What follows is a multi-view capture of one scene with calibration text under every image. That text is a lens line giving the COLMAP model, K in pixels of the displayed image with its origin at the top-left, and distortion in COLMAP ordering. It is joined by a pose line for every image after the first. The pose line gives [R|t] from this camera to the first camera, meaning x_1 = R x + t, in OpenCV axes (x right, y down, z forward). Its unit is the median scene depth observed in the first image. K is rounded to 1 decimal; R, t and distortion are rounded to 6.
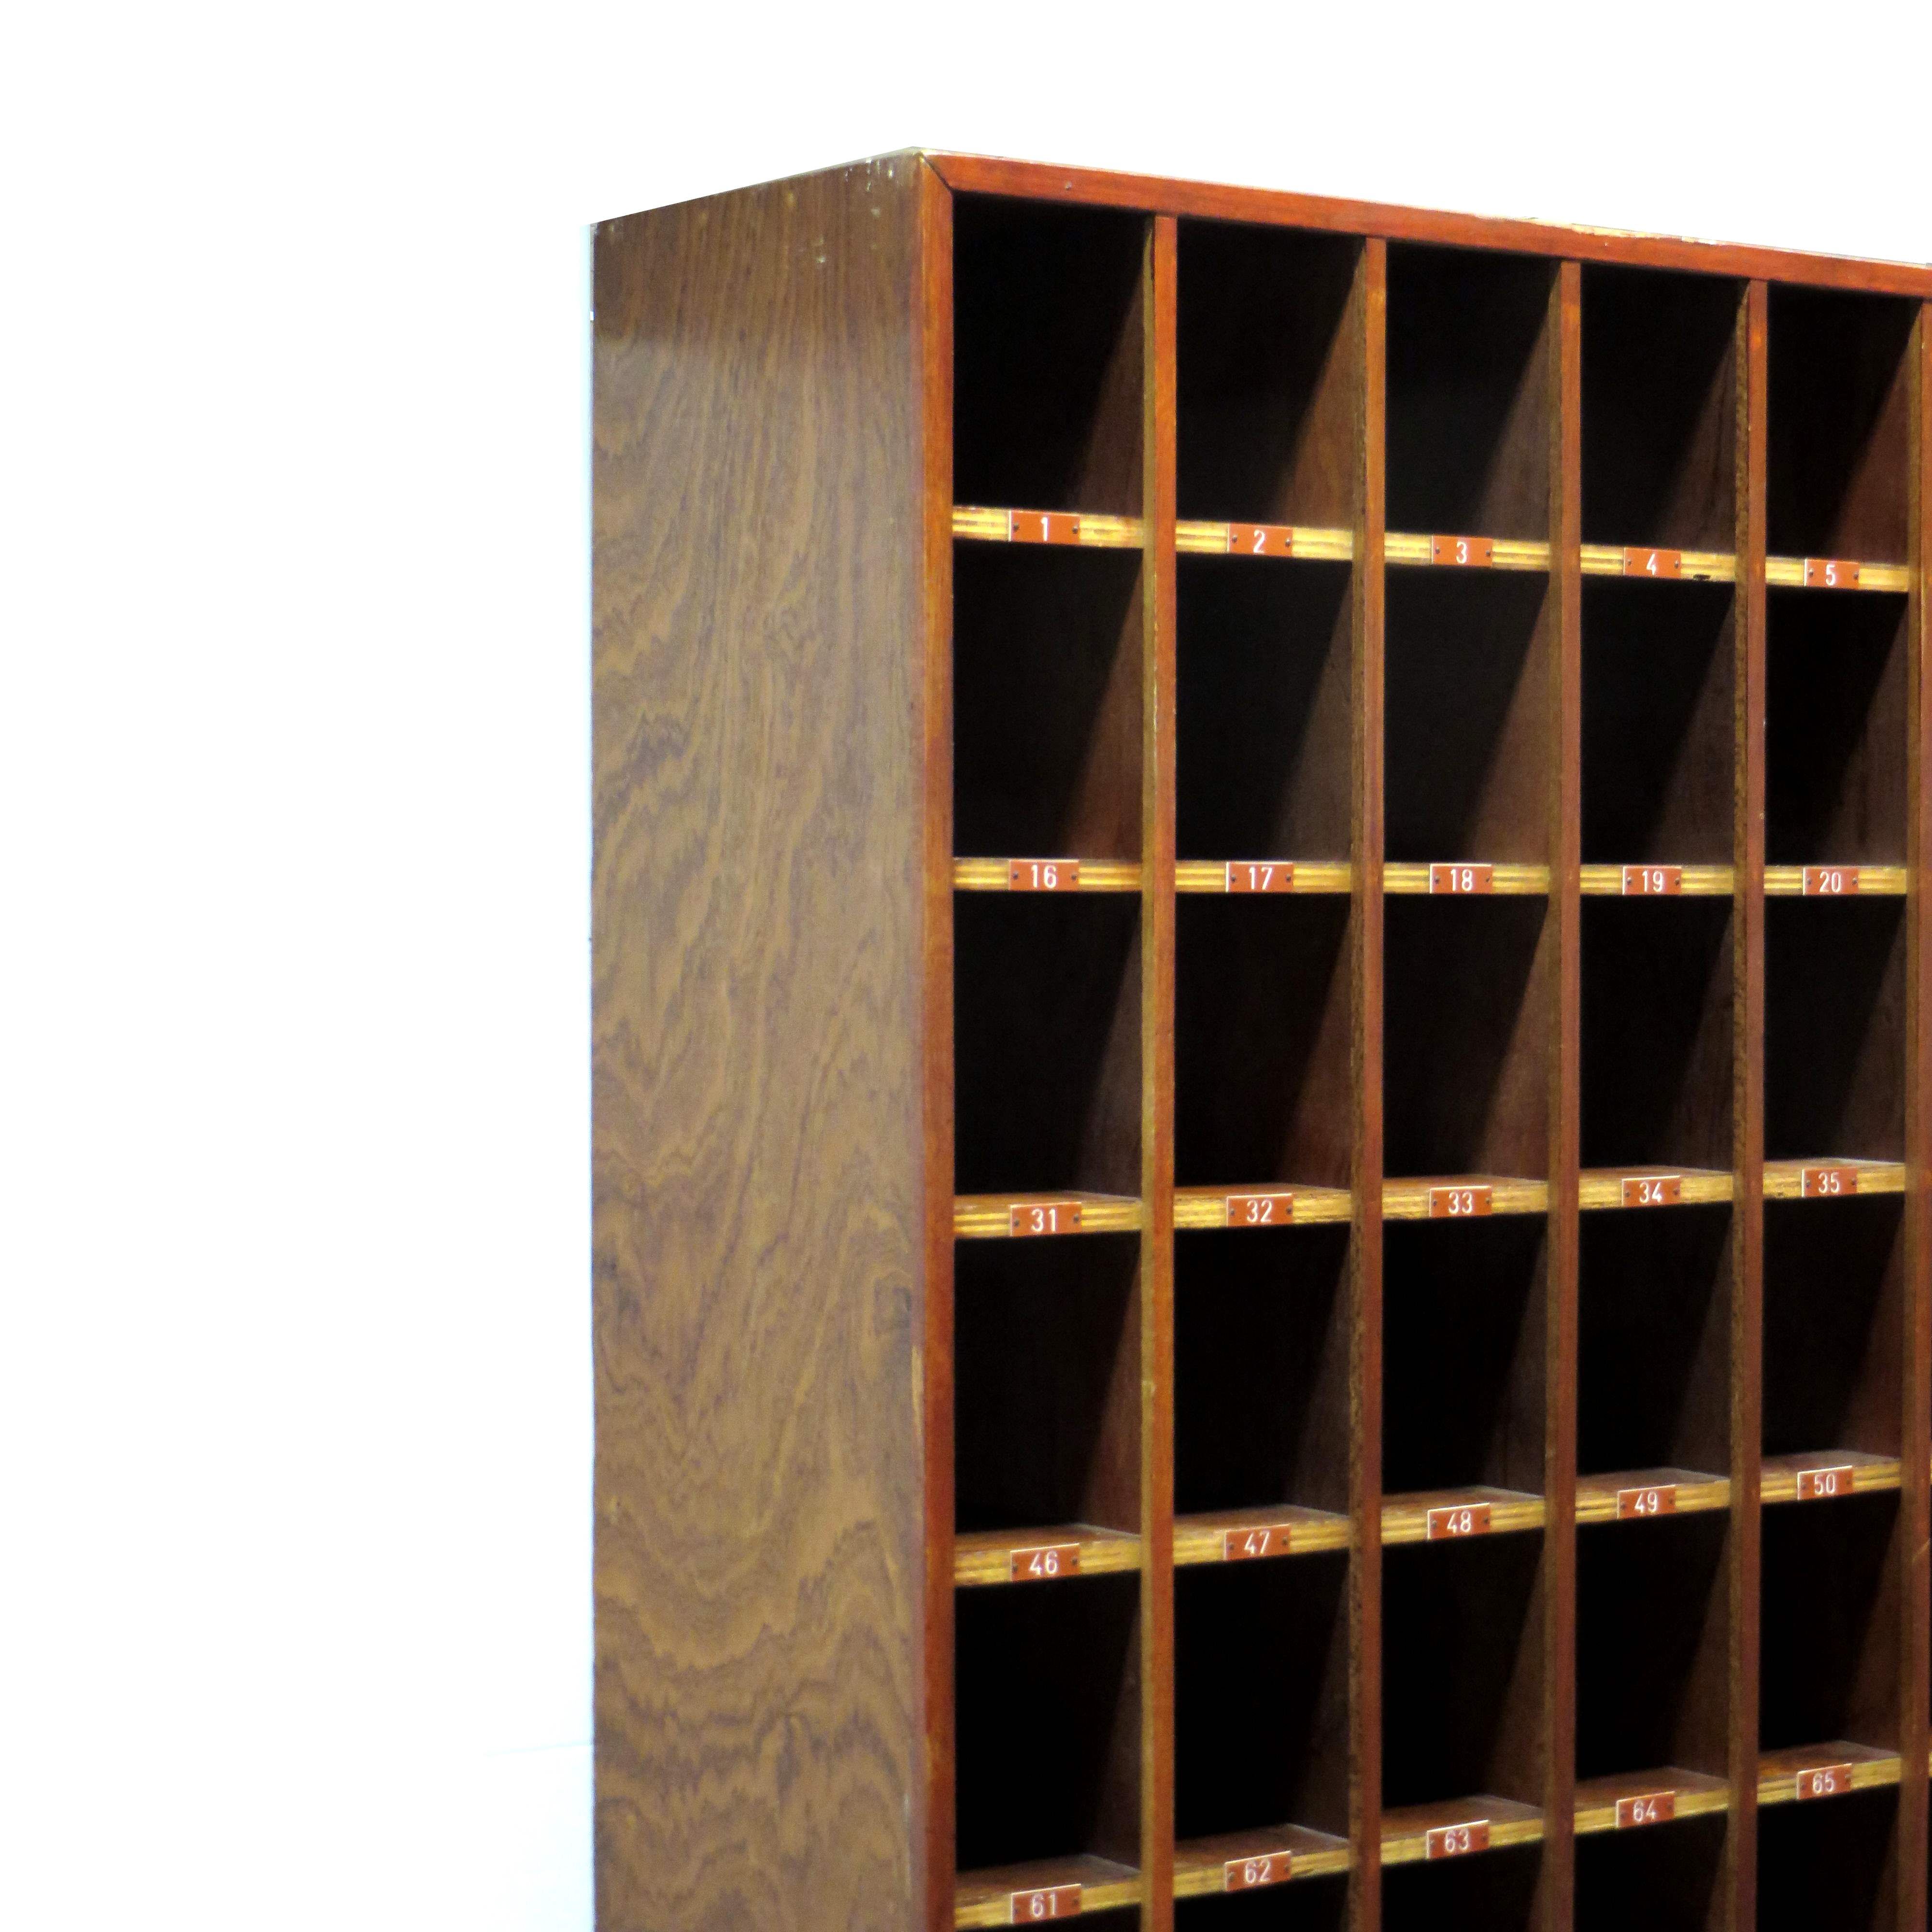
lens RADIAL K [[4987.8, 0, 967.9], [0, 4987.8, 909.8], [0, 0, 1]] dist [0.050332, -0.760099]
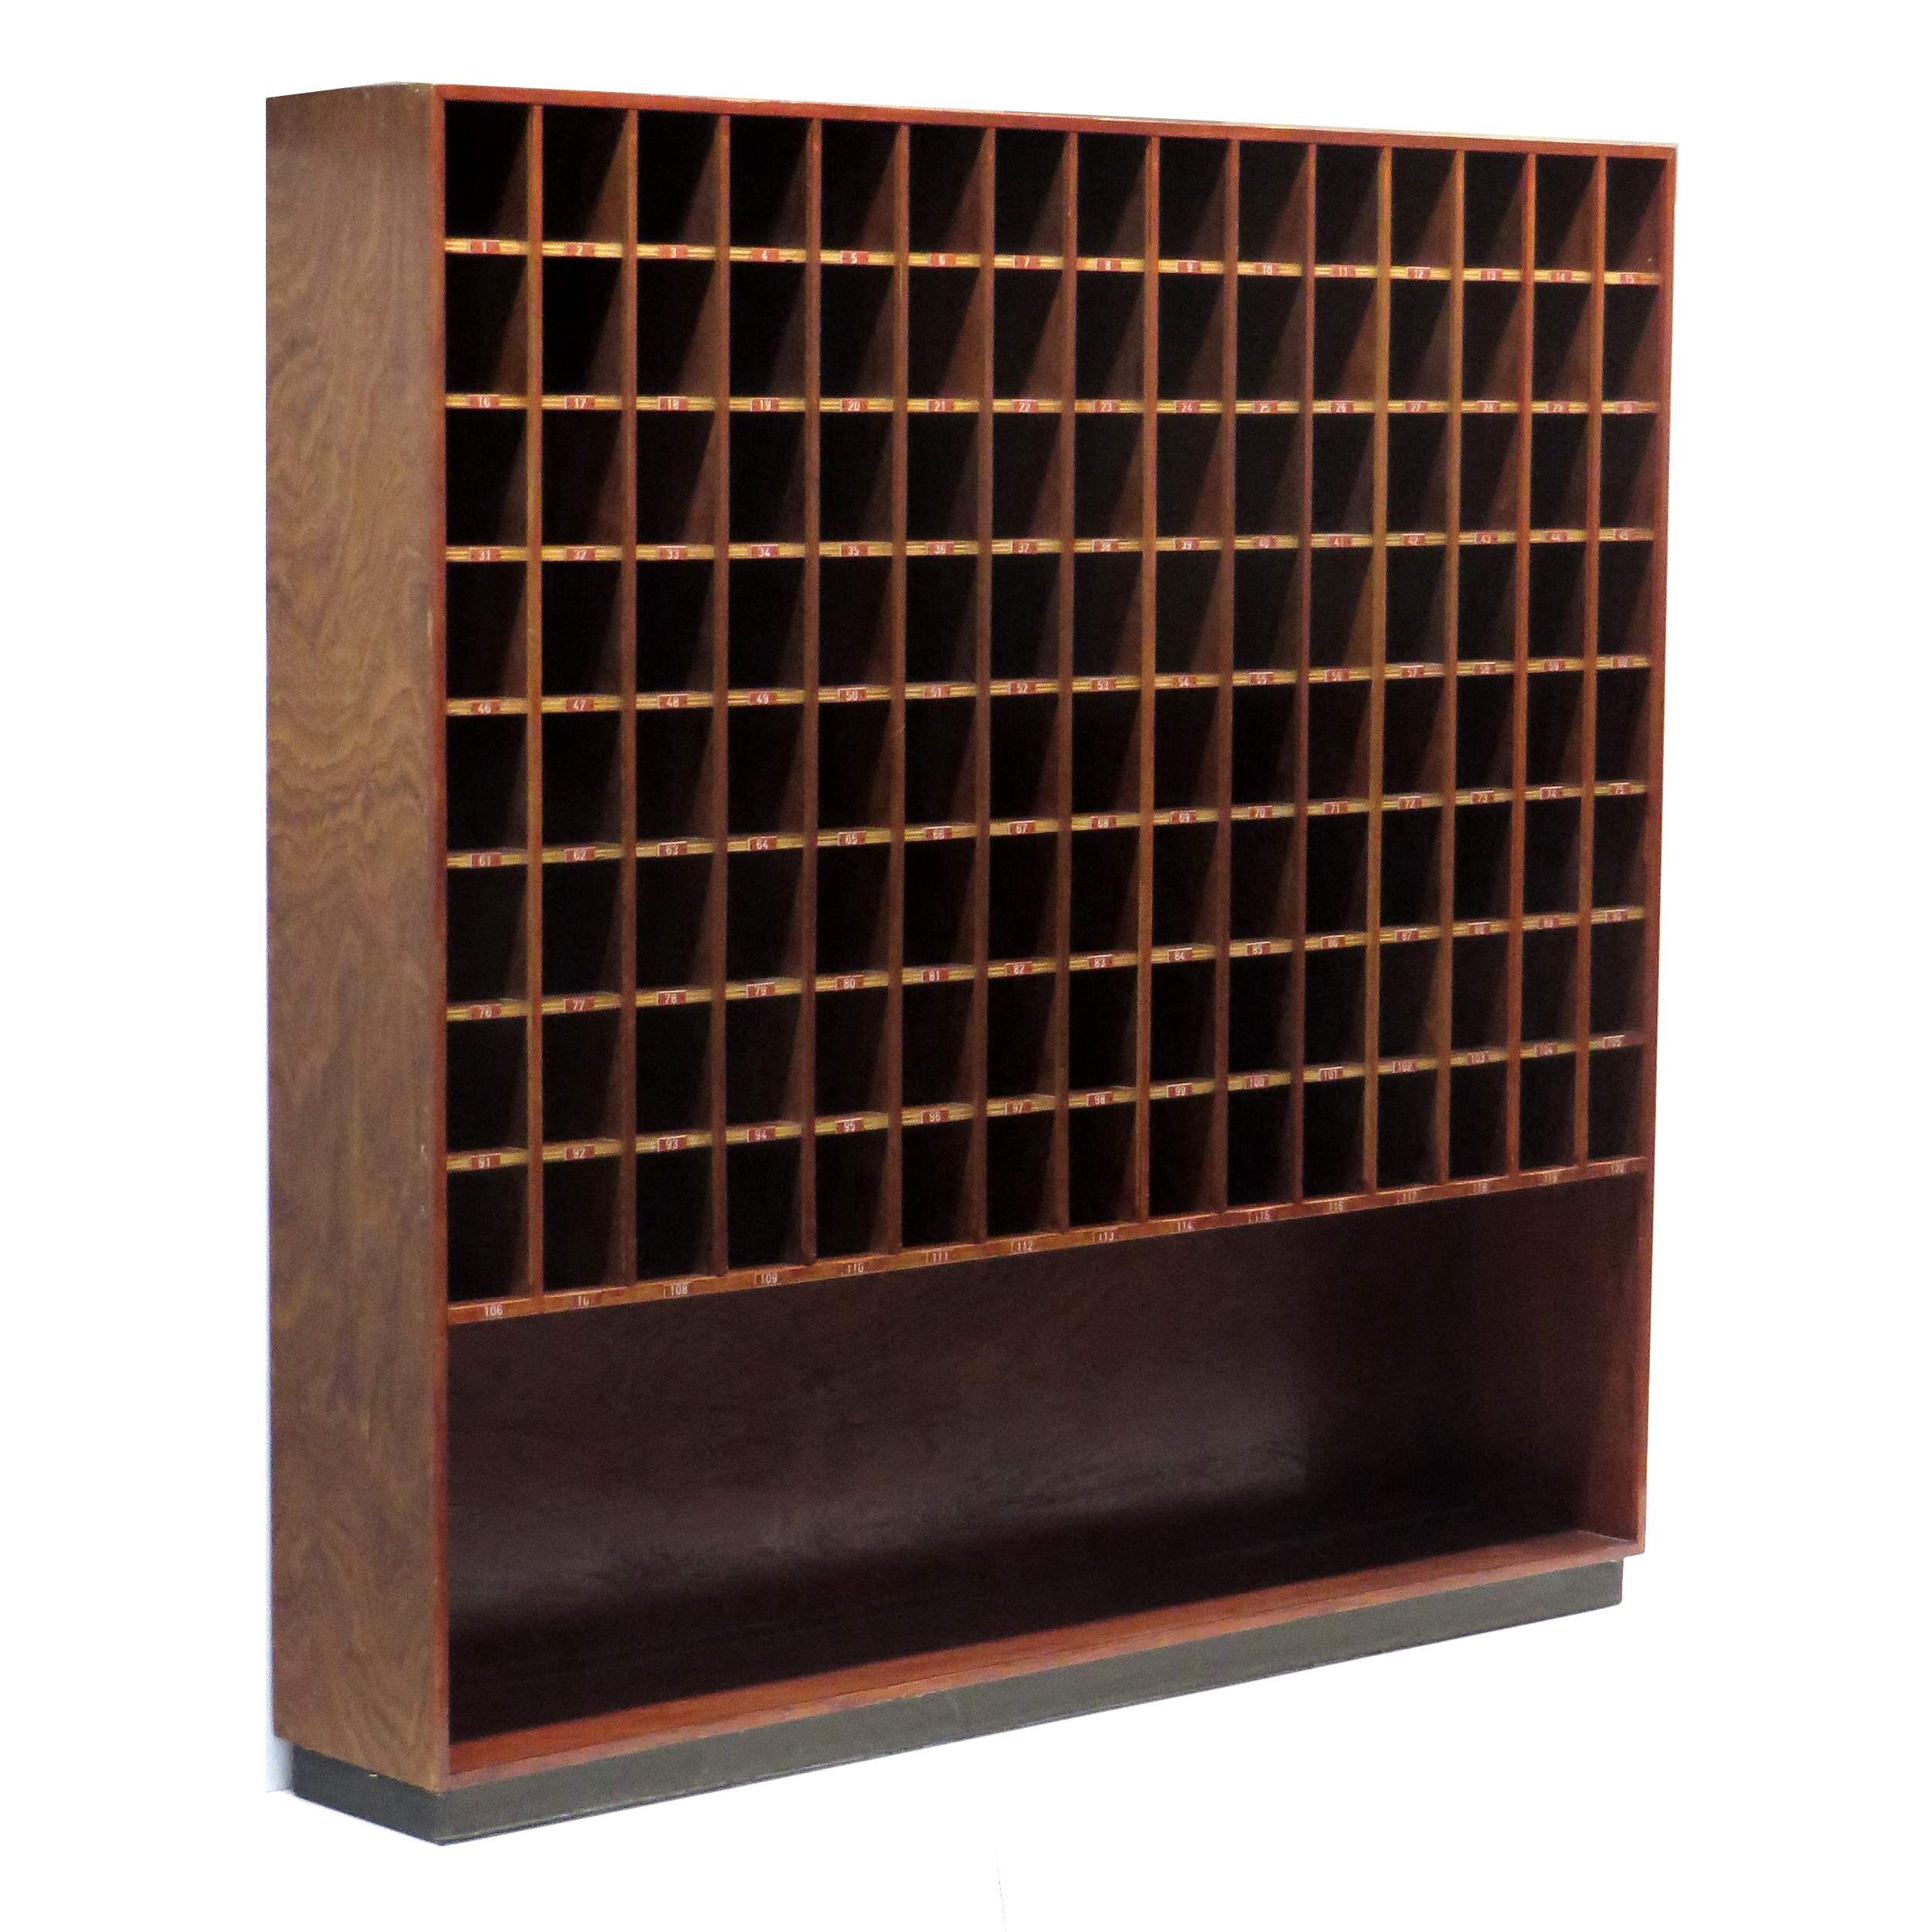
lens RADIAL K [[6807.7, 0, 966.0], [0, 6807.7, 966.0], [0, 0, 1]] dist [0.085273, -11.280124]
pose [[0.993257, -0.006546, 0.115745, -0.120208], [-0.001962, 0.997312, 0.073248, 0.020914], [-0.115913, -0.072981, 0.990575, -1.991505]]
